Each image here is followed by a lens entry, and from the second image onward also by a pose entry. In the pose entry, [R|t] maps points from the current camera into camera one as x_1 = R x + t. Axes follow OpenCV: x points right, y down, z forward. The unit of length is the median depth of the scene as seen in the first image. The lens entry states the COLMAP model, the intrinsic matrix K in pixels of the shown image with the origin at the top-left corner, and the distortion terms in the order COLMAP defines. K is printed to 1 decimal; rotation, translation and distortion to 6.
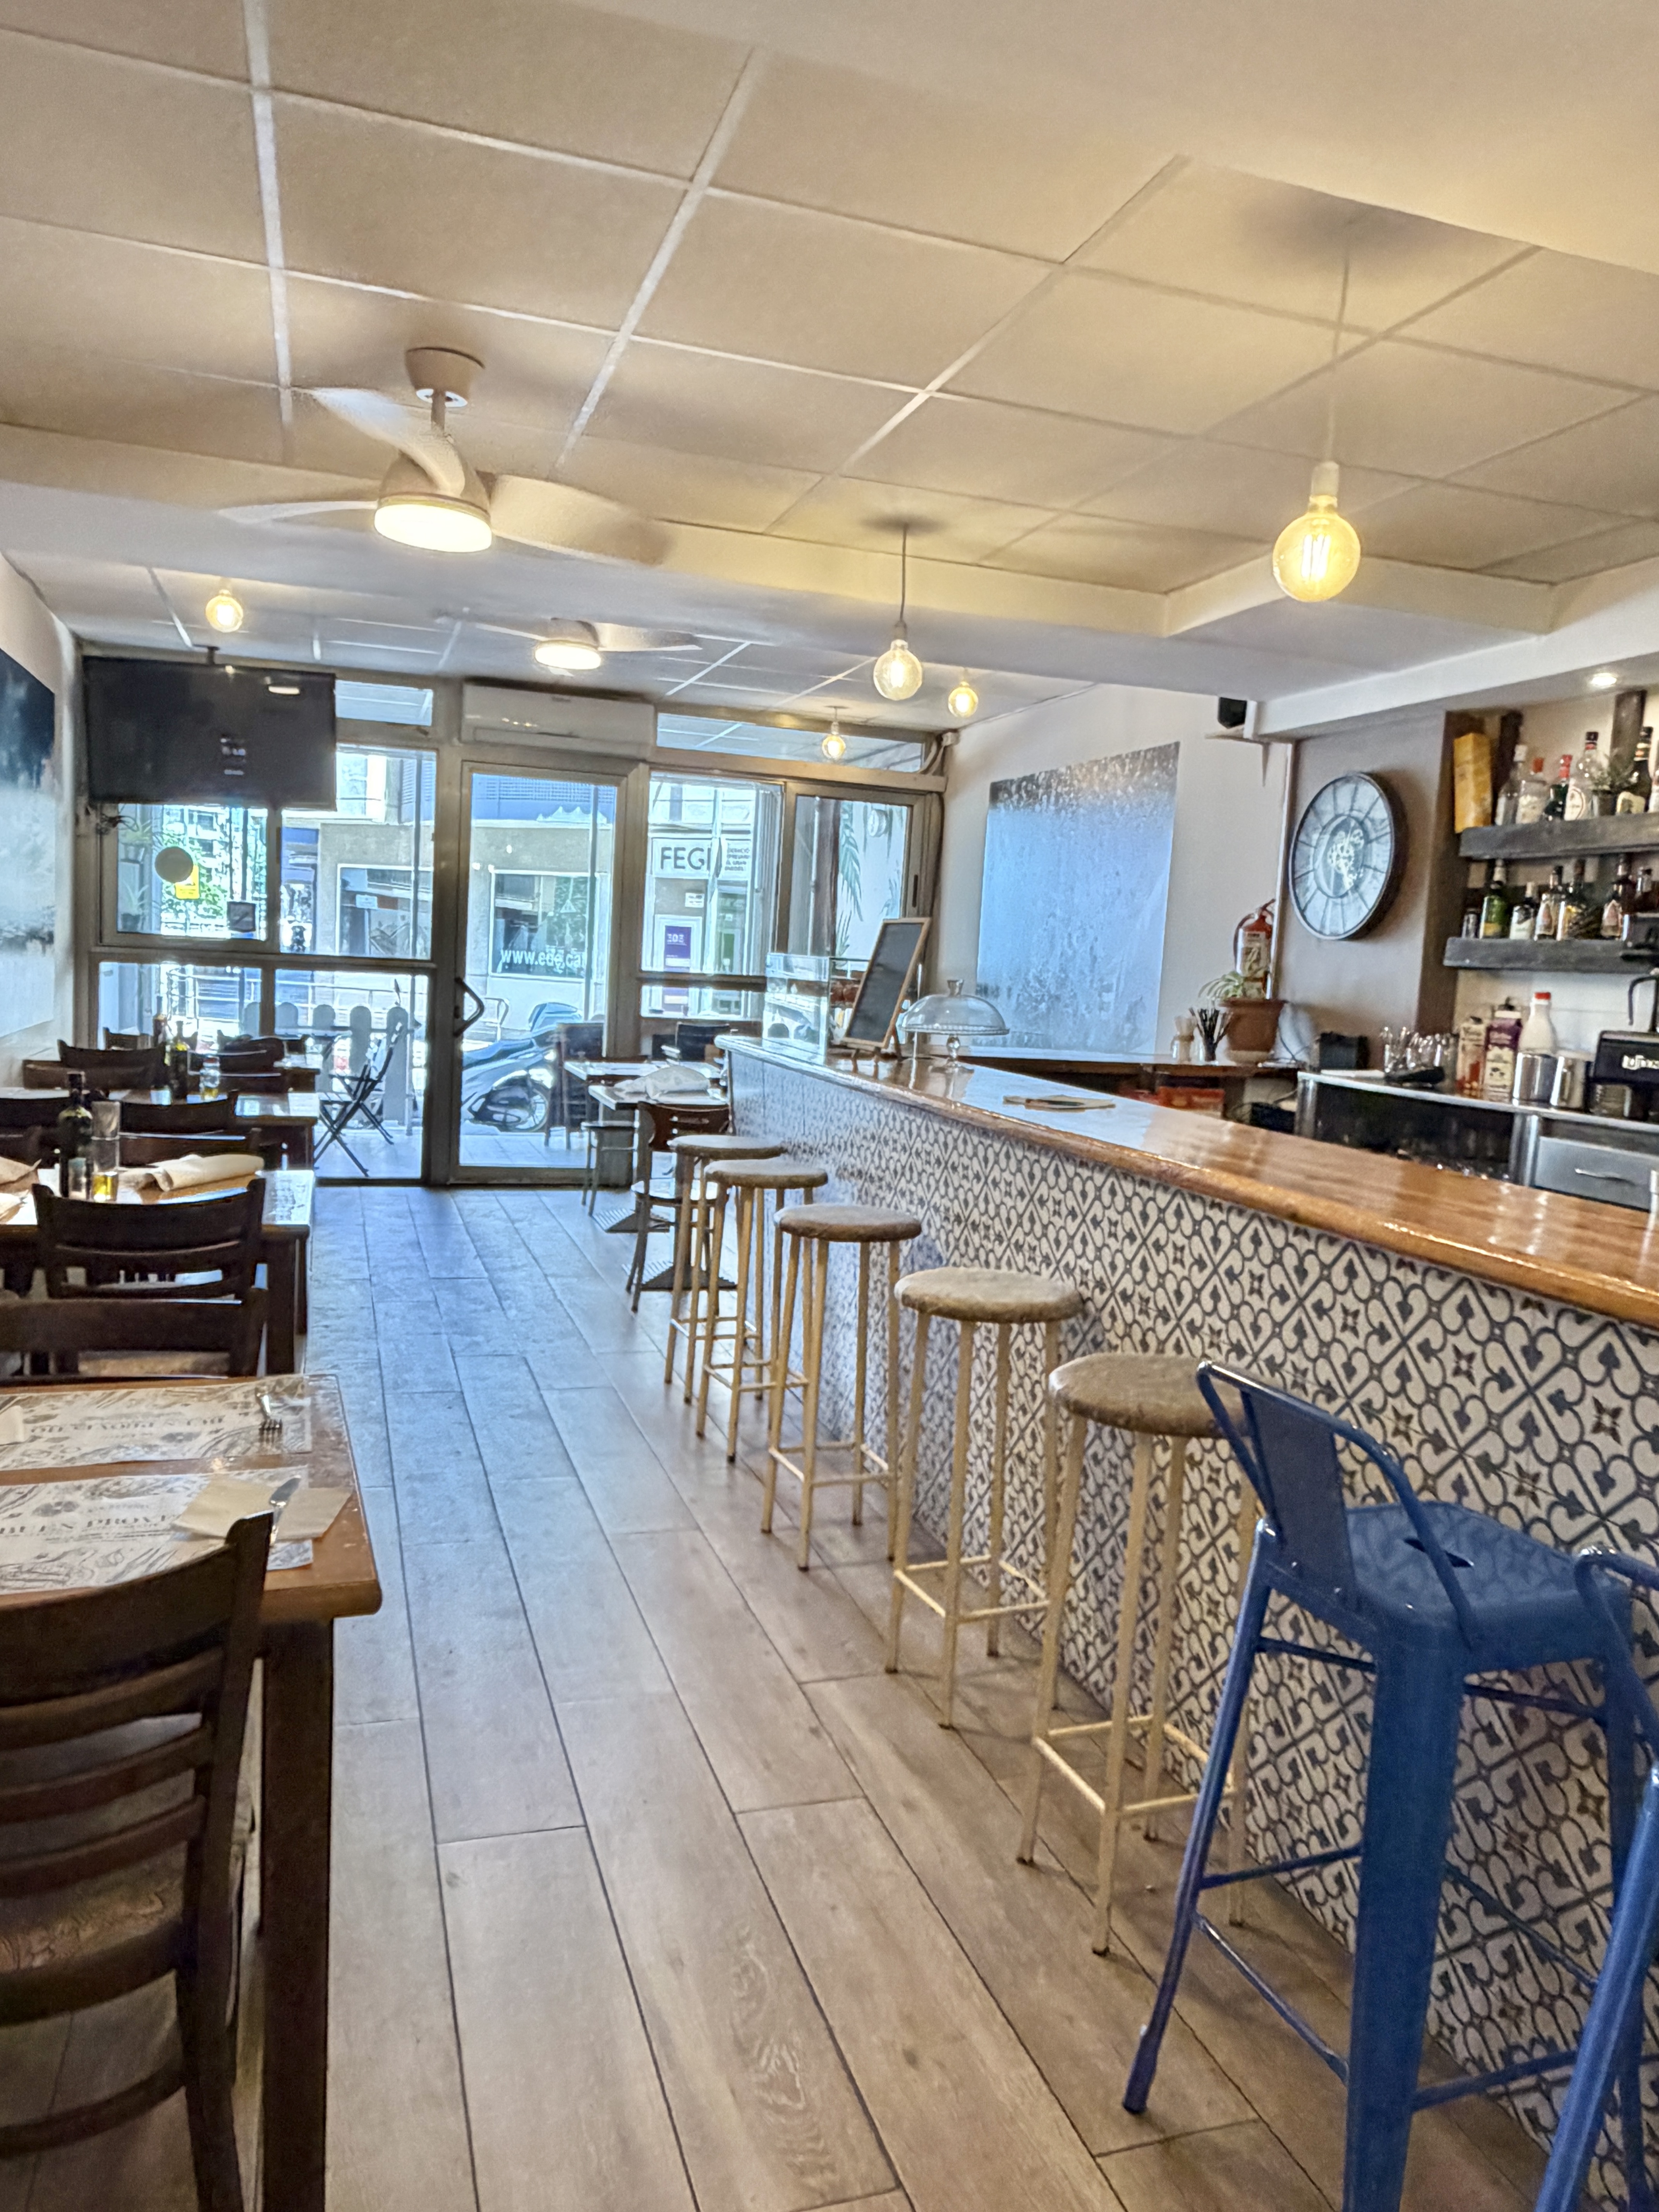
lens RADIAL K [[1543.3, 0, 842.7], [0, 1543.3, 1129.6], [0, 0, 1]] dist [-0.002305, 0.005978]
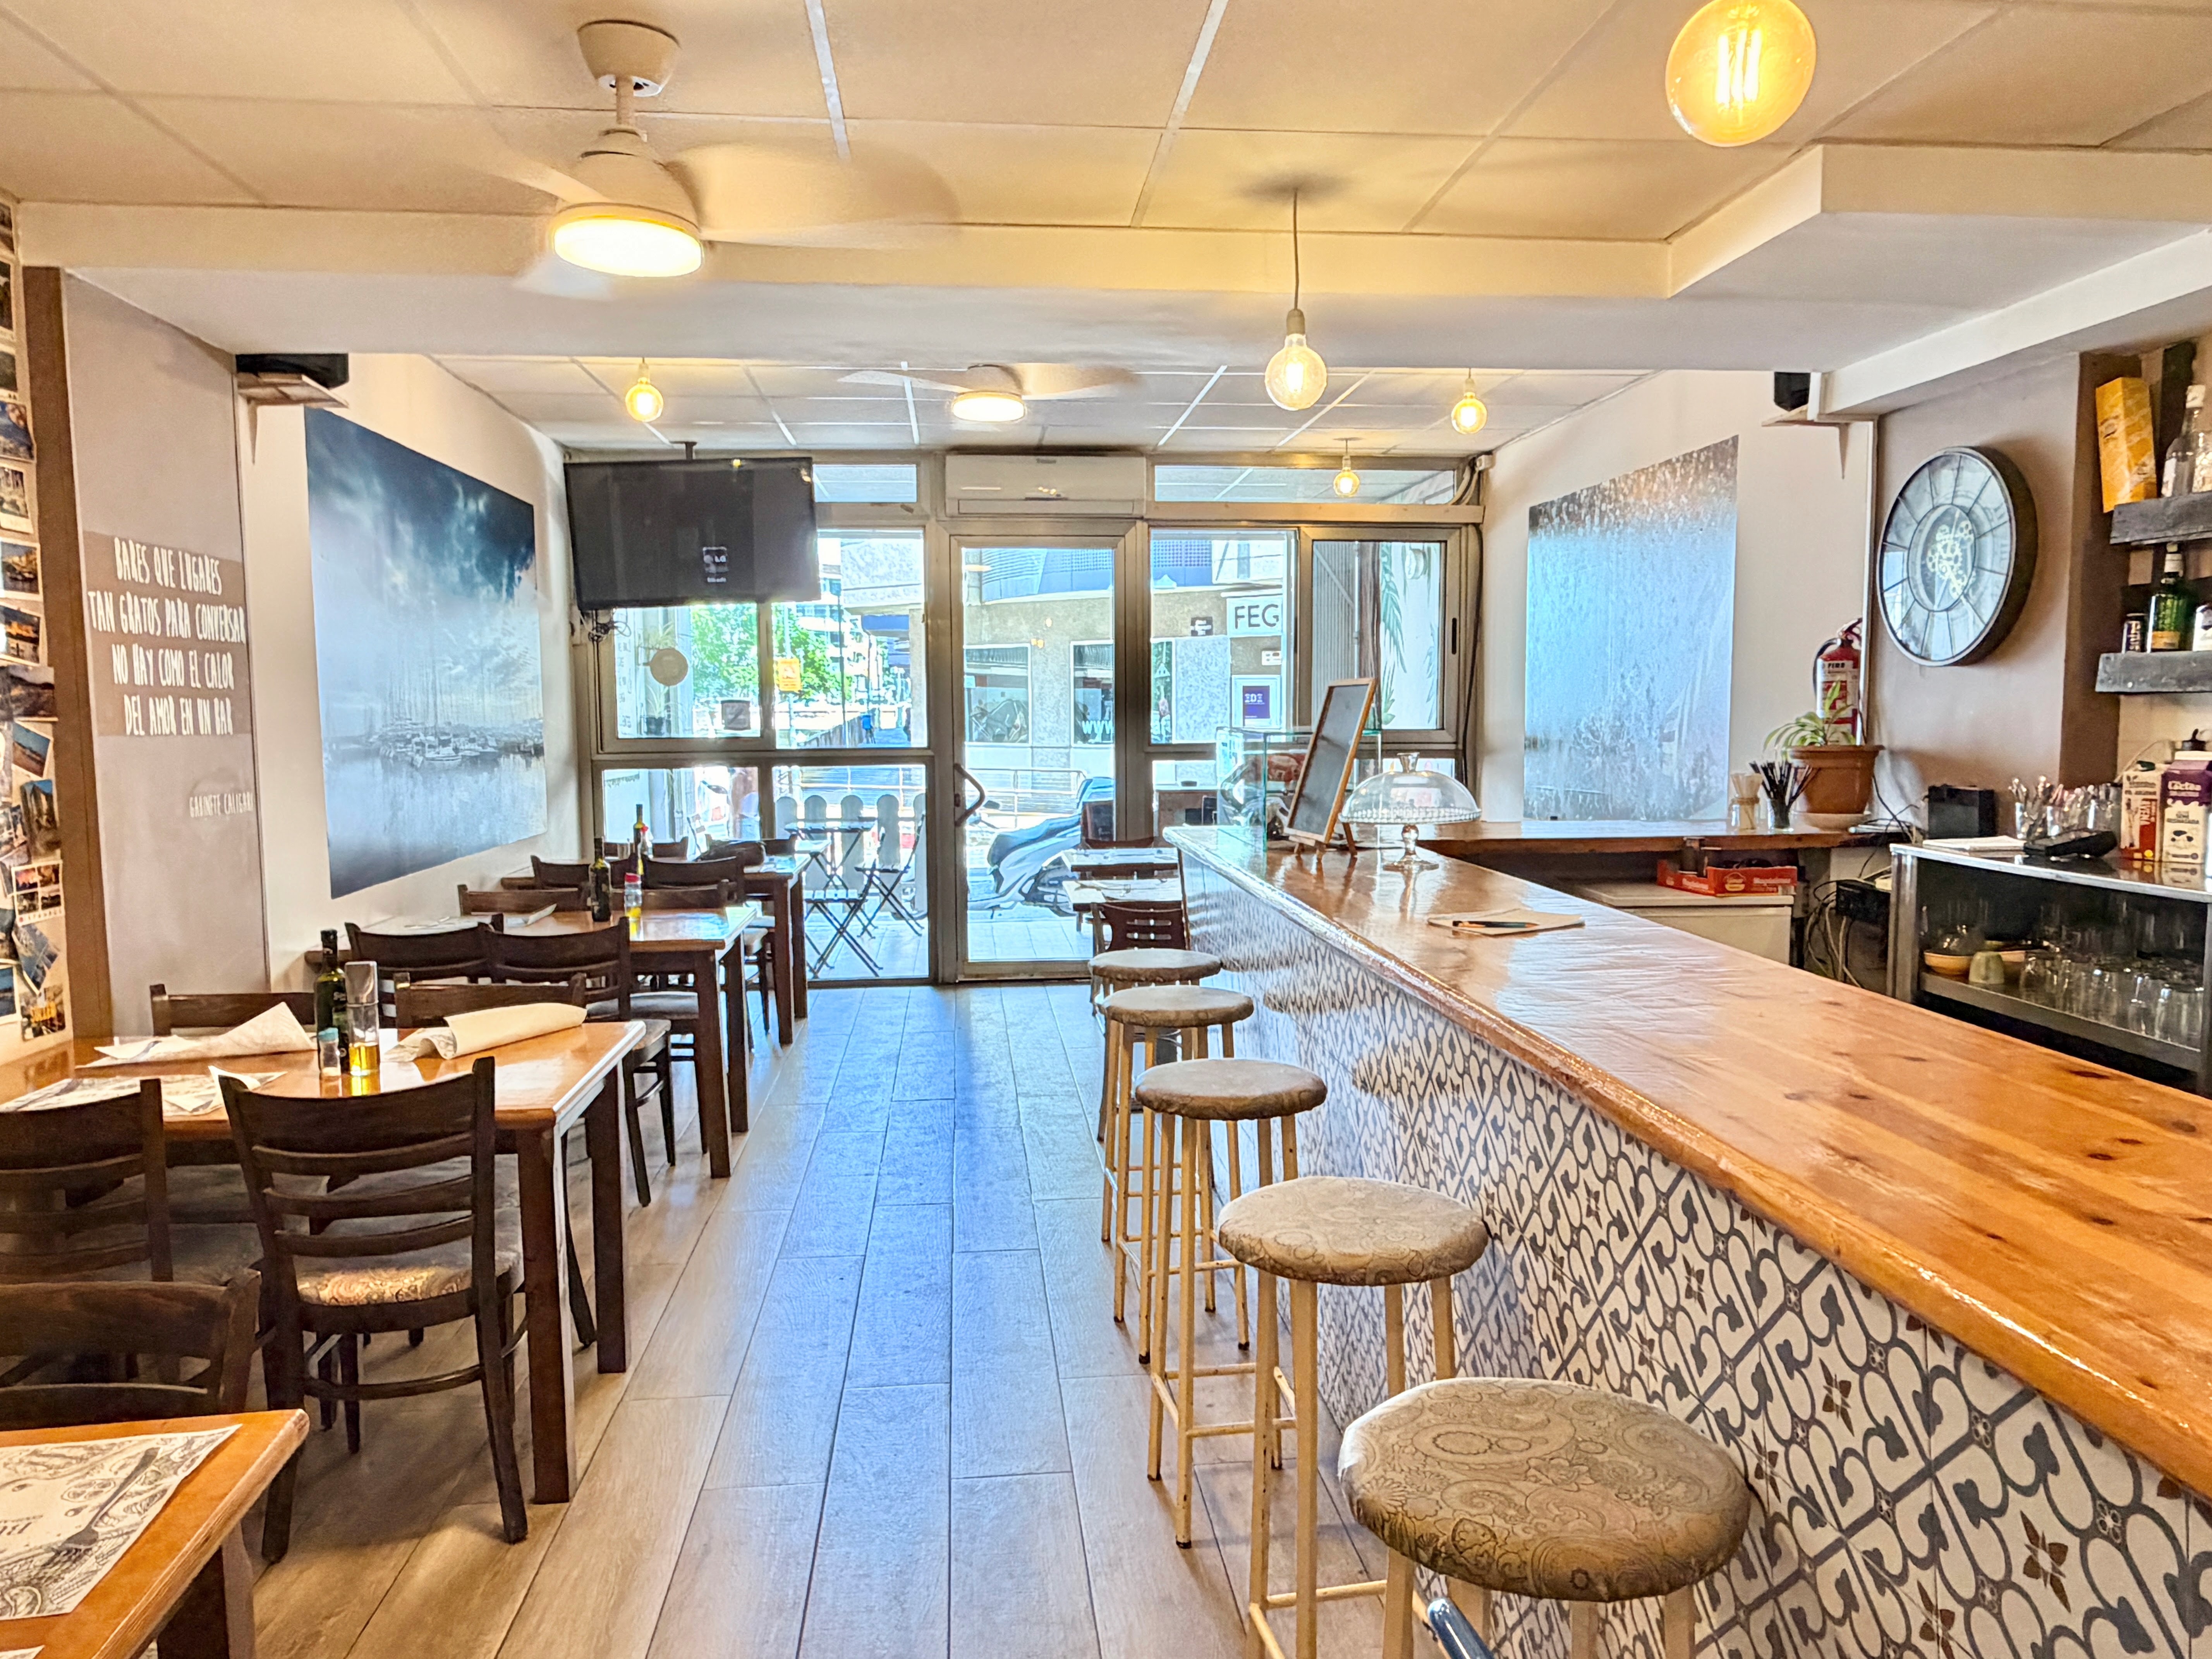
lens RADIAL K [[1543.3, 0, 1117.4], [0, 1543.3, 849.0], [0, 0, 1]] dist [-0.002305, 0.005978]
pose [[0.974759, -0.043937, -0.218892, 0.092034], [0.038854, 0.998867, -0.027475, -0.029509], [0.219851, 0.018277, 0.975362, 0.178176]]
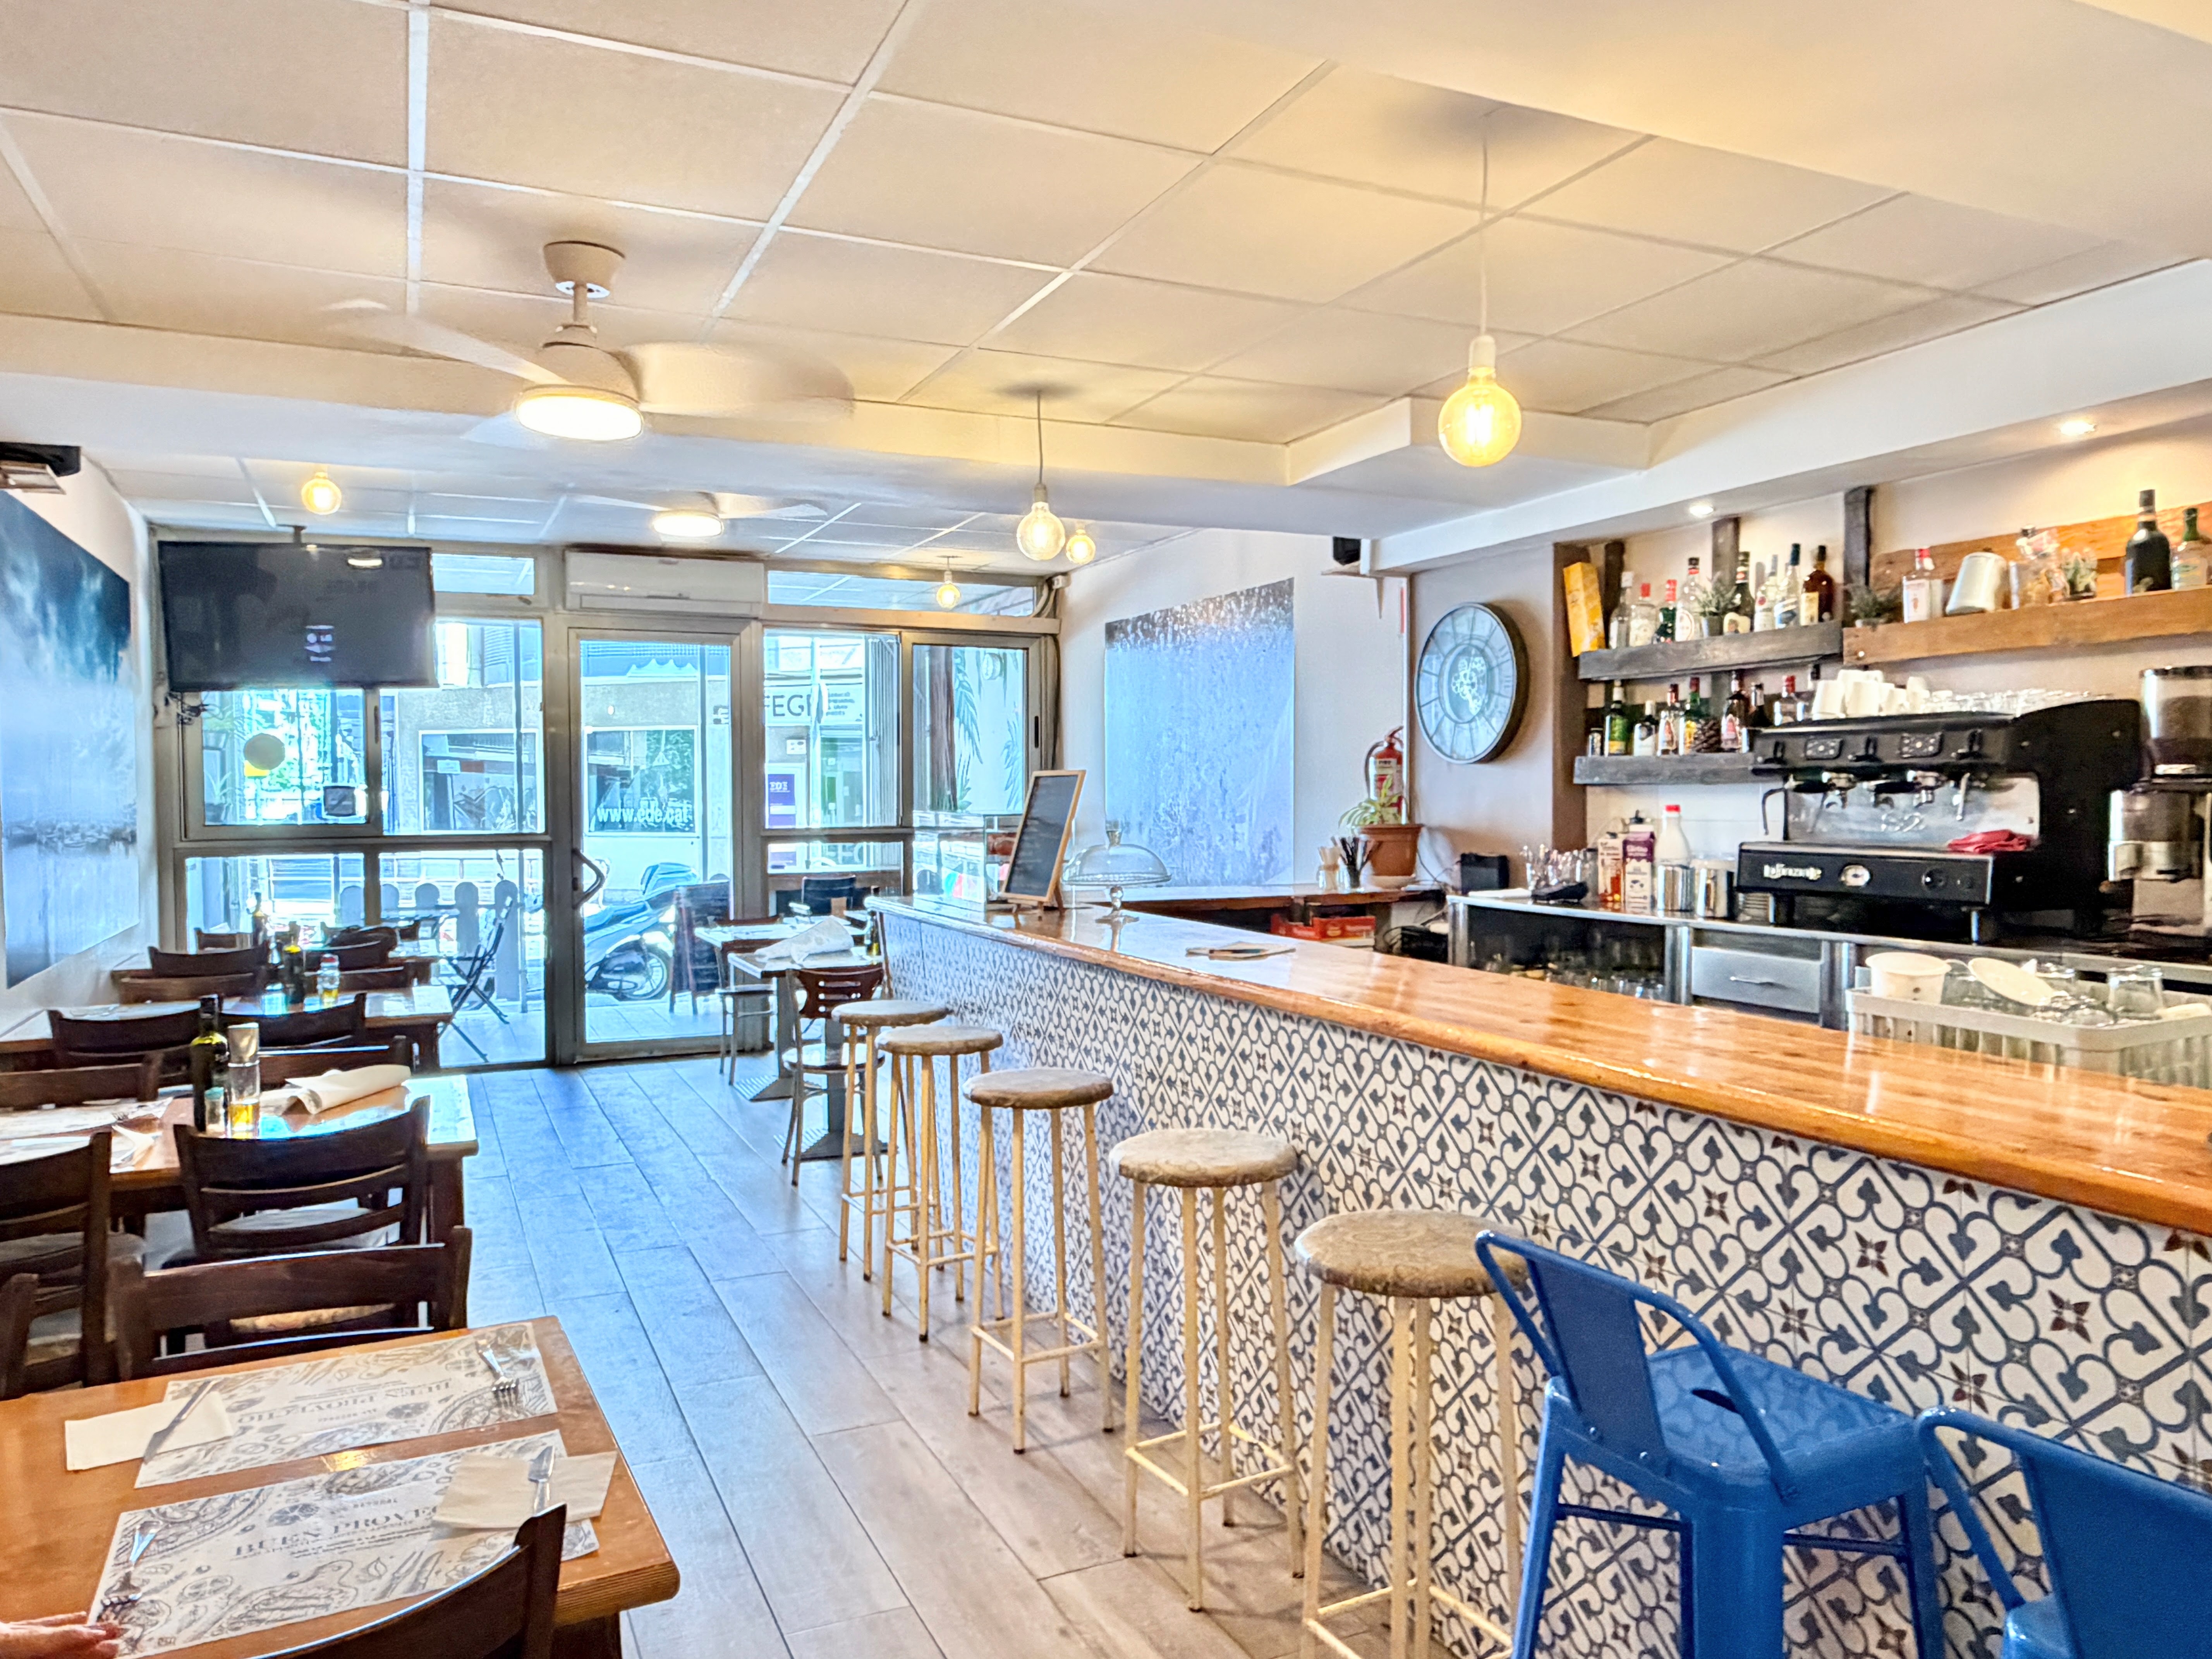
lens RADIAL K [[1543.3, 0, 1111.9], [0, 1543.3, 853.3], [0, 0, 1]] dist [-0.002305, 0.005978]
pose [[0.991906, -0.066203, 0.108352, -0.035097], [0.073324, 0.995309, -0.063115, -0.017339], [-0.103665, 0.070549, 0.992107, 0.005782]]
